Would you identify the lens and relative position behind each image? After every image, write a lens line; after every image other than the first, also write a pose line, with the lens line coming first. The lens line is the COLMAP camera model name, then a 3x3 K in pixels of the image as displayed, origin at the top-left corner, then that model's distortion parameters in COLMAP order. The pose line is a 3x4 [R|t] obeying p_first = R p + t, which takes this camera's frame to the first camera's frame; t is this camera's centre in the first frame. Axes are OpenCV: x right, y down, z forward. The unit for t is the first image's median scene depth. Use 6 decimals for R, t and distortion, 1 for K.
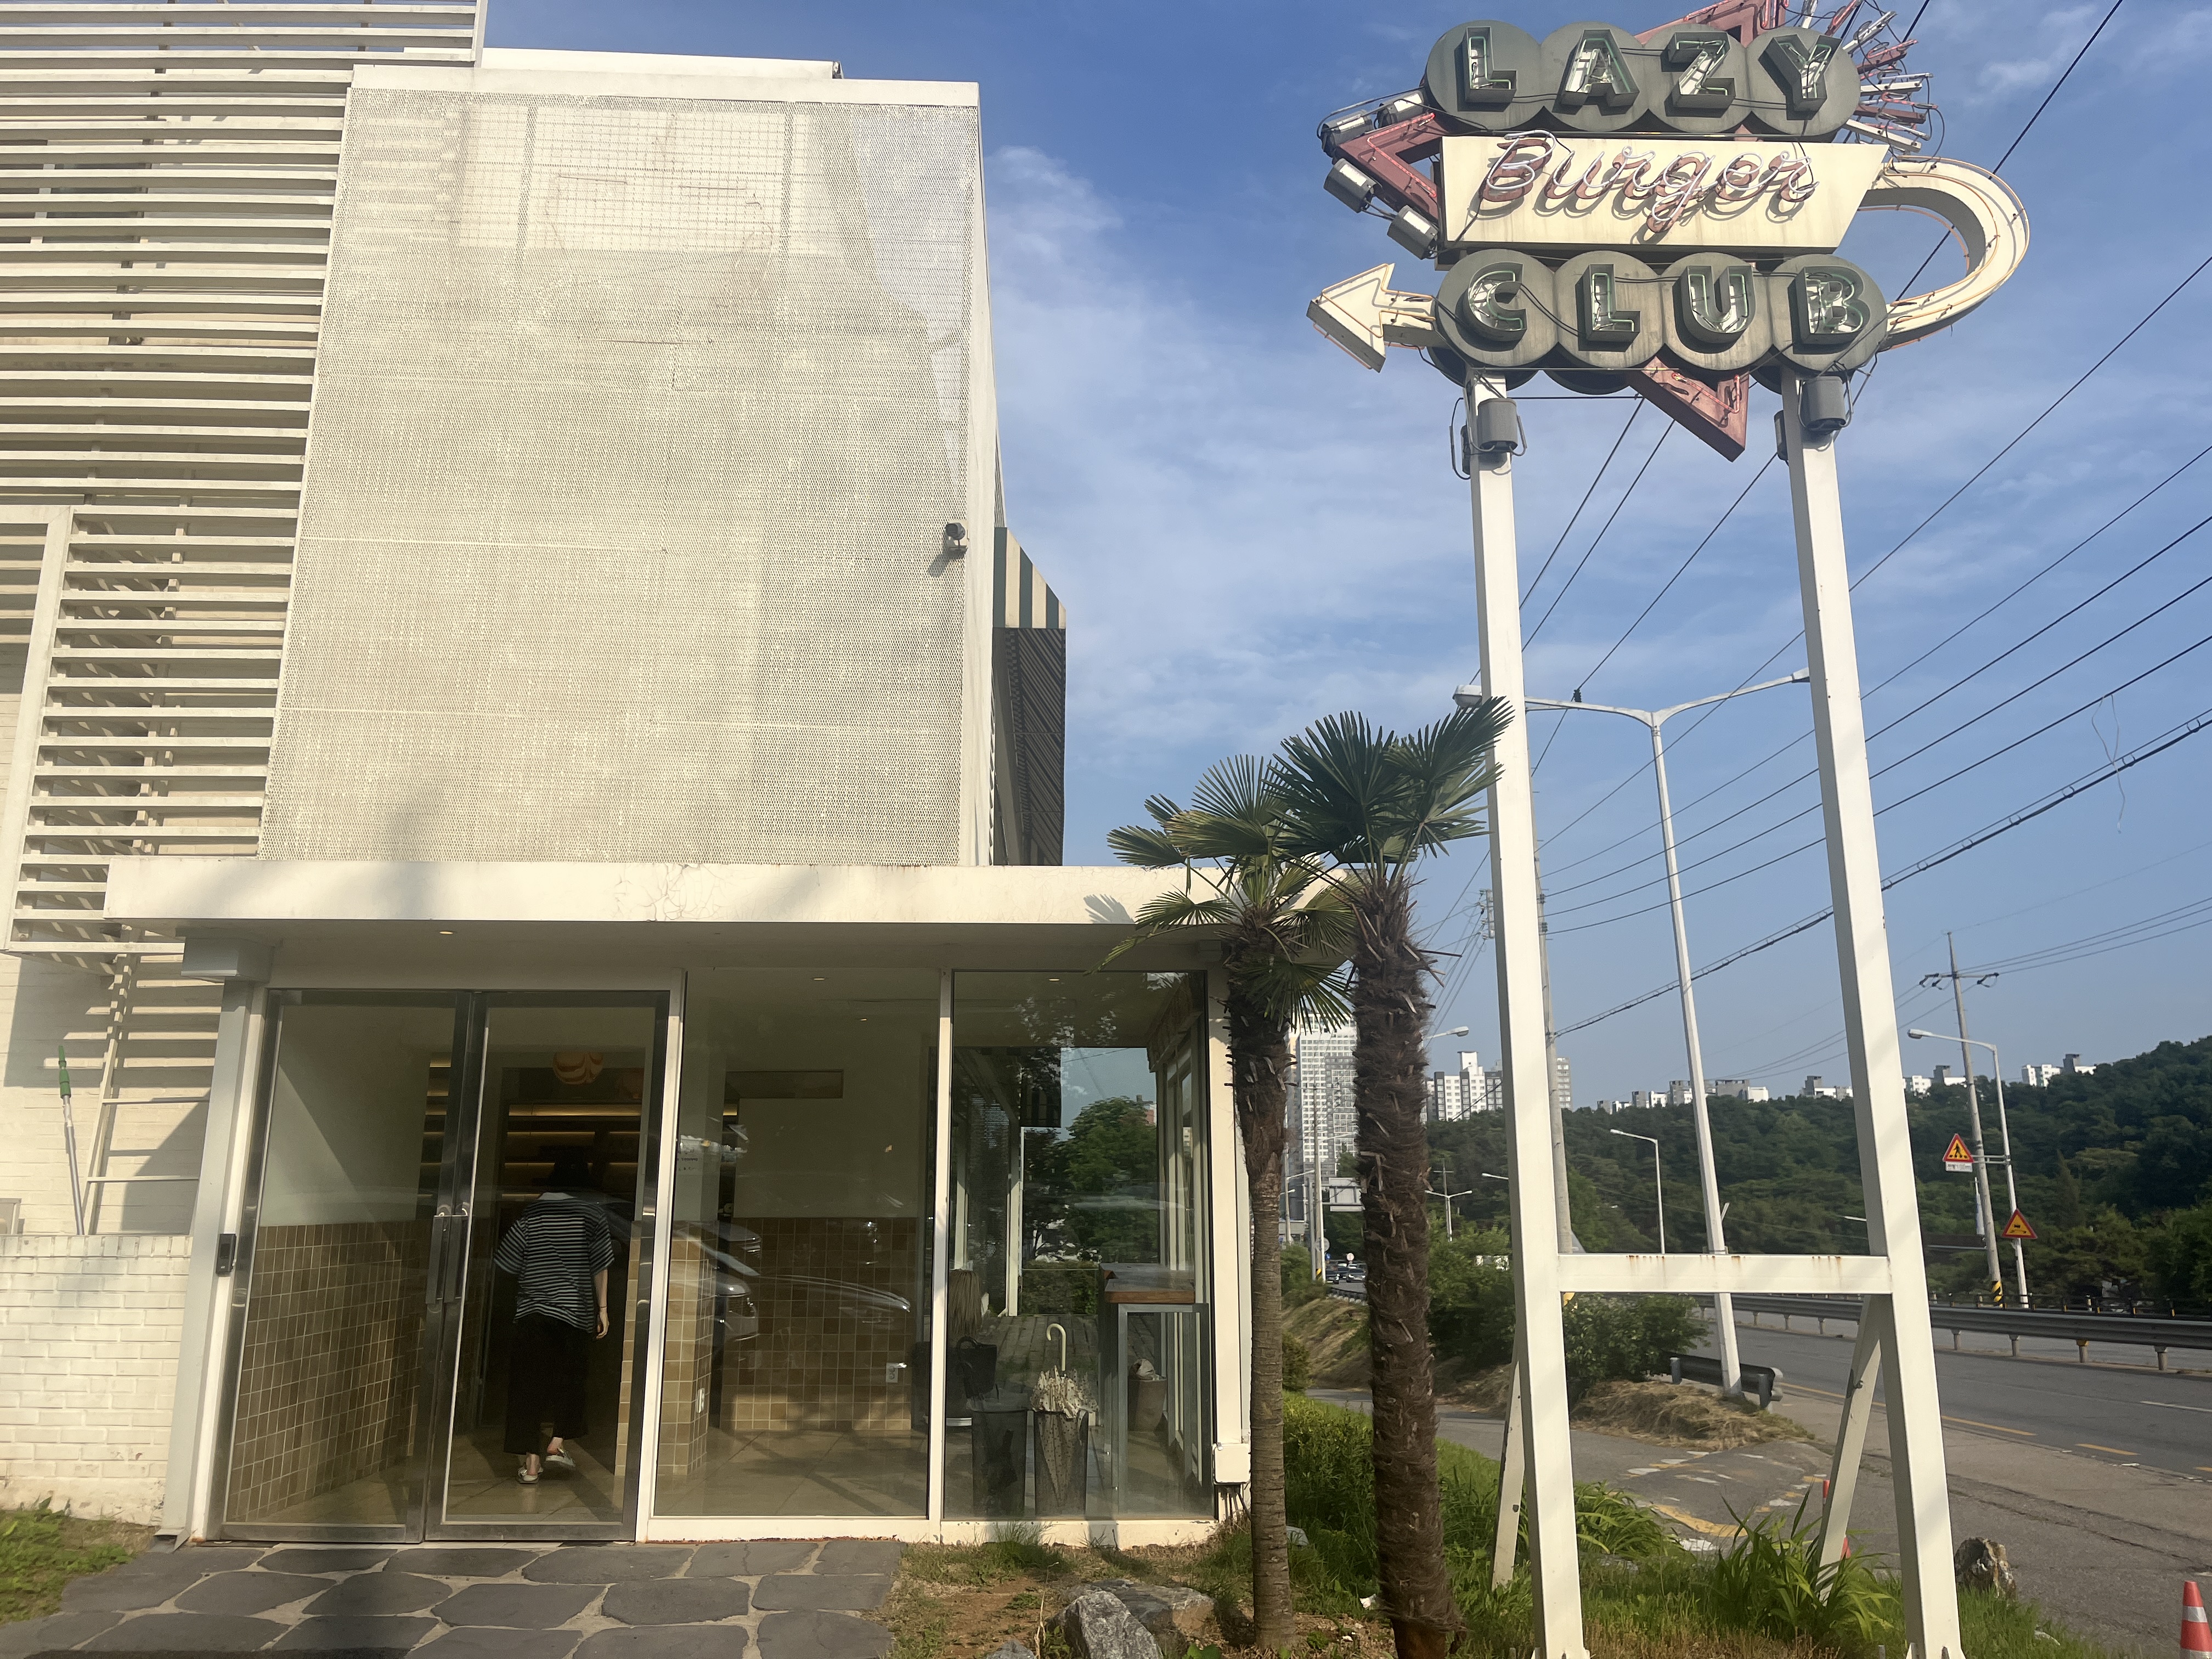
lens RADIAL K [[1670.0, 0, 1106.0], [0, 1670.0, 829.5], [0, 0, 1]] dist [0.035802, -0.001052]
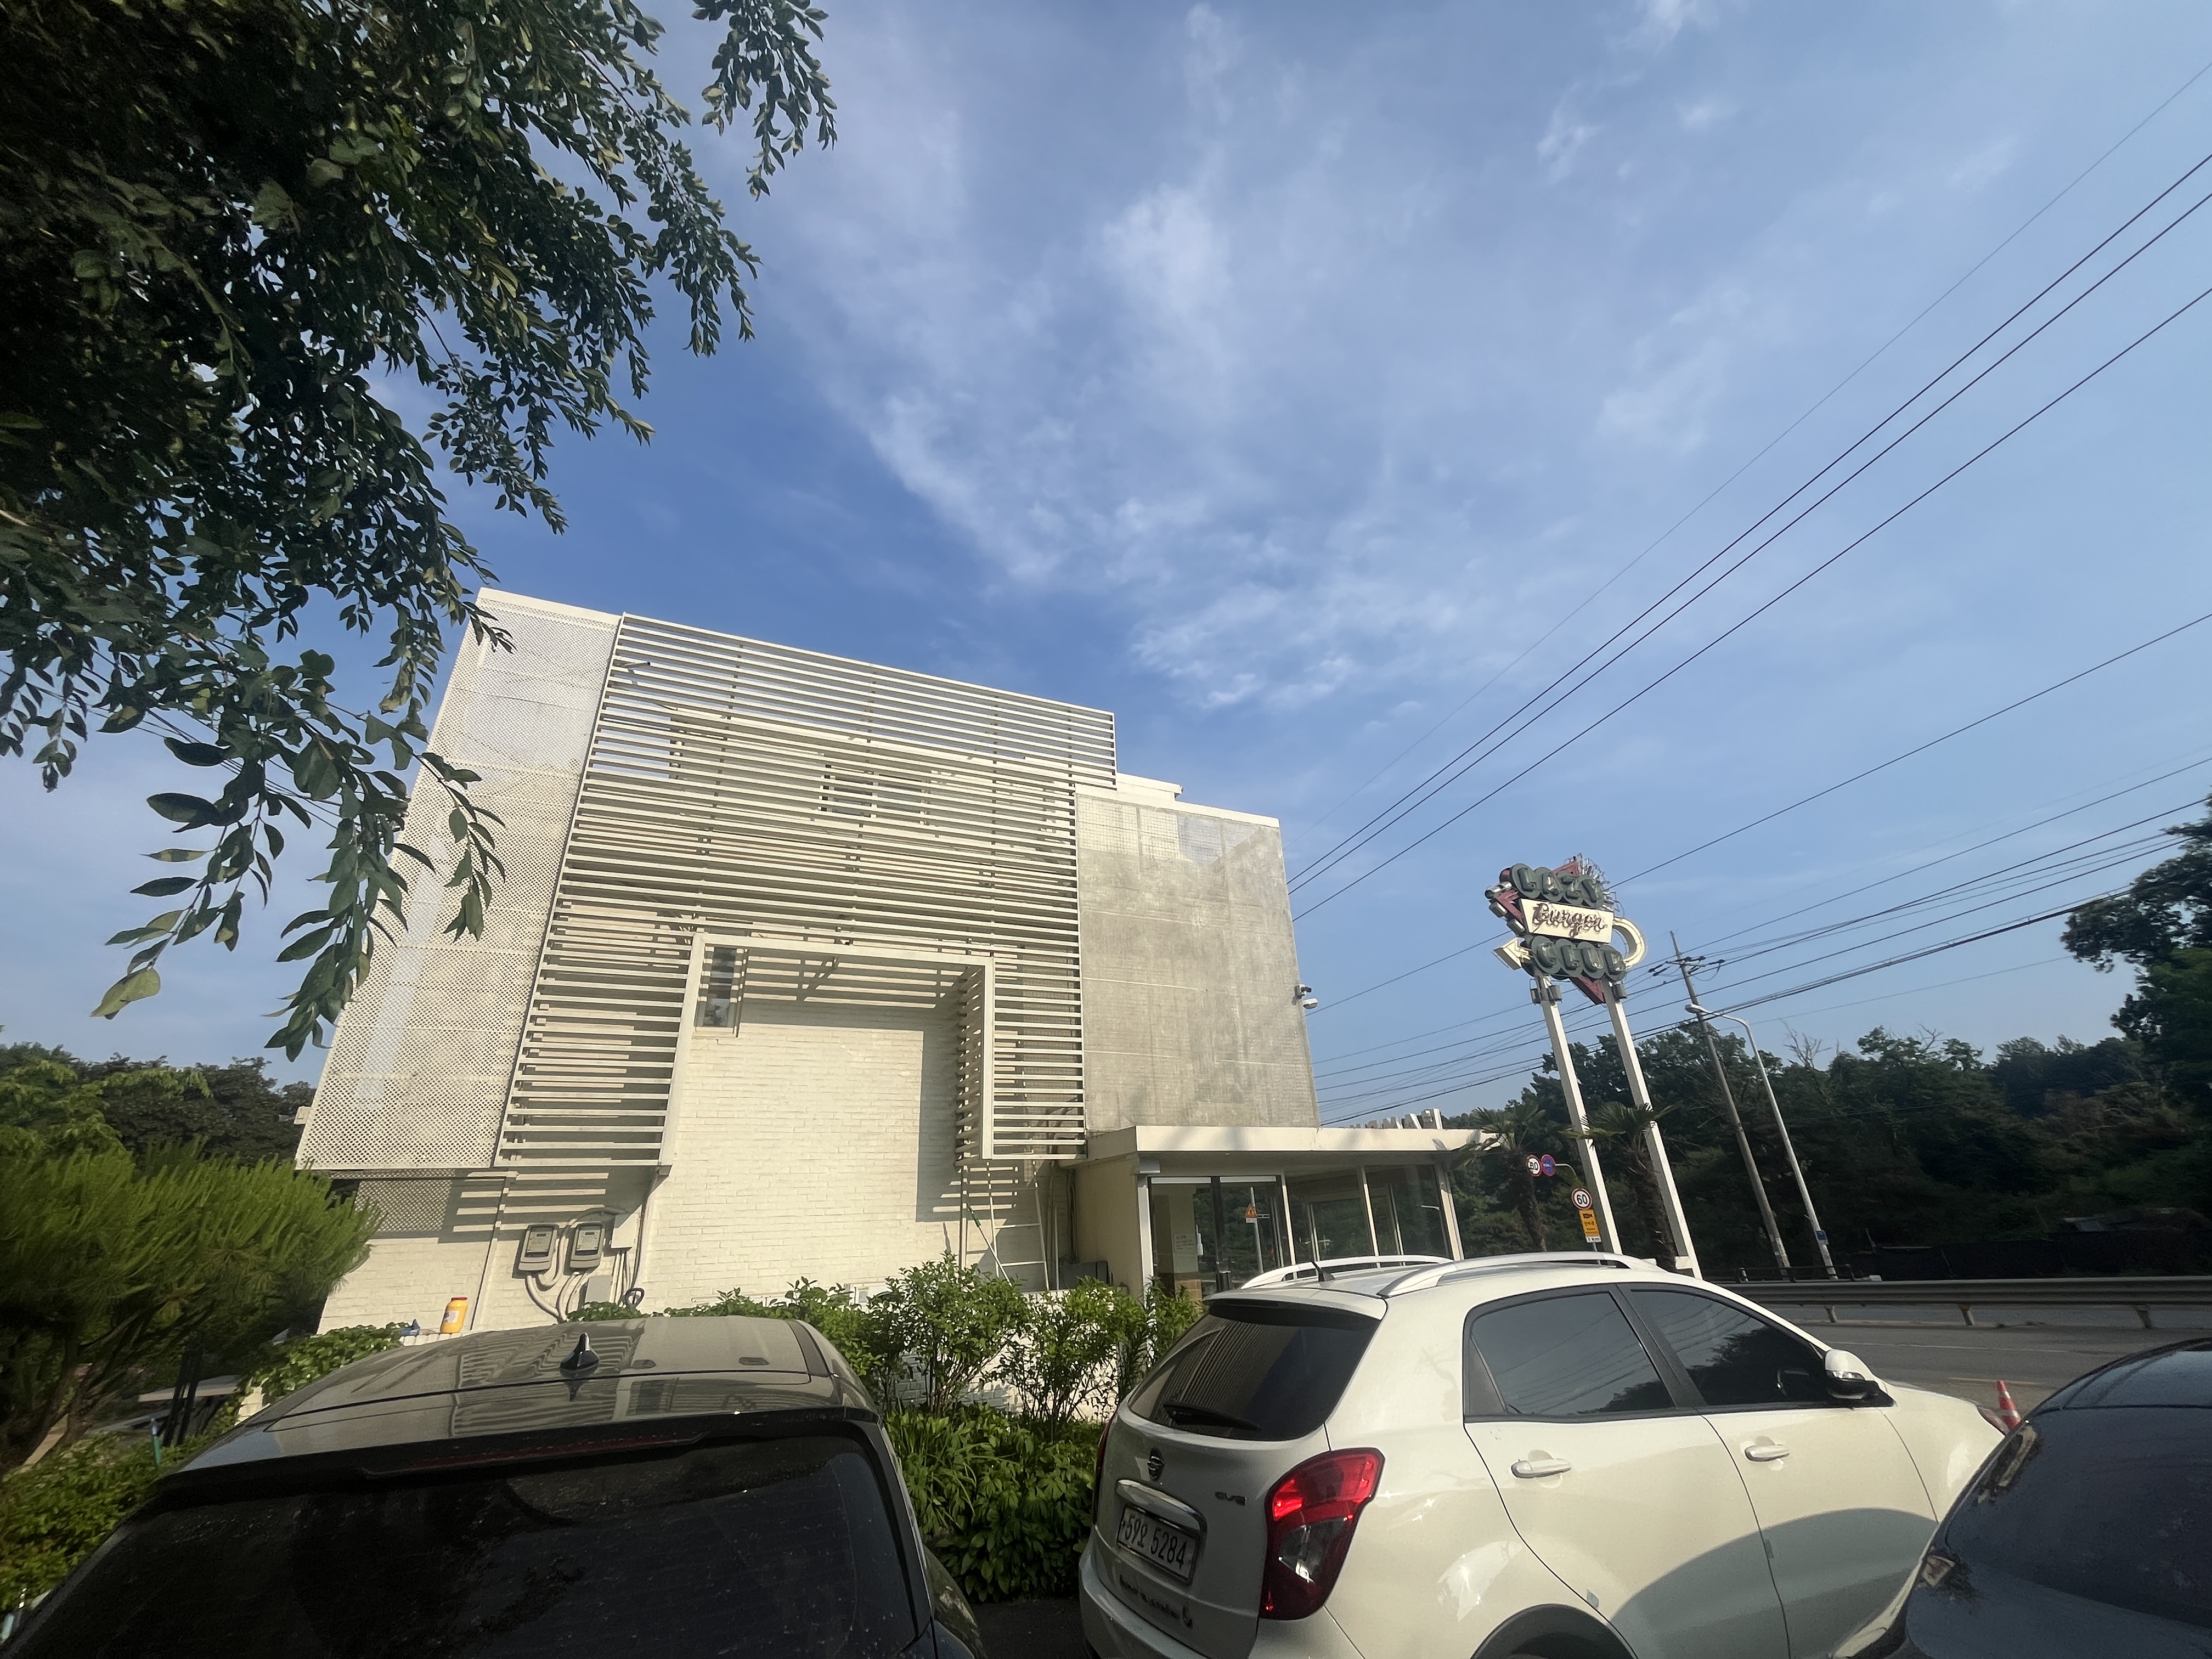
lens RADIAL K [[892.4, 0, 1106.0], [0, 892.4, 829.5], [0, 0, 1]] dist [-0.000063, -0.000003]
pose [[0.920387, 0.126326, 0.370039, -1.191668], [-0.040552, 0.972109, -0.230999, -0.105328], [-0.388899, 0.197602, 0.899839, -0.278643]]
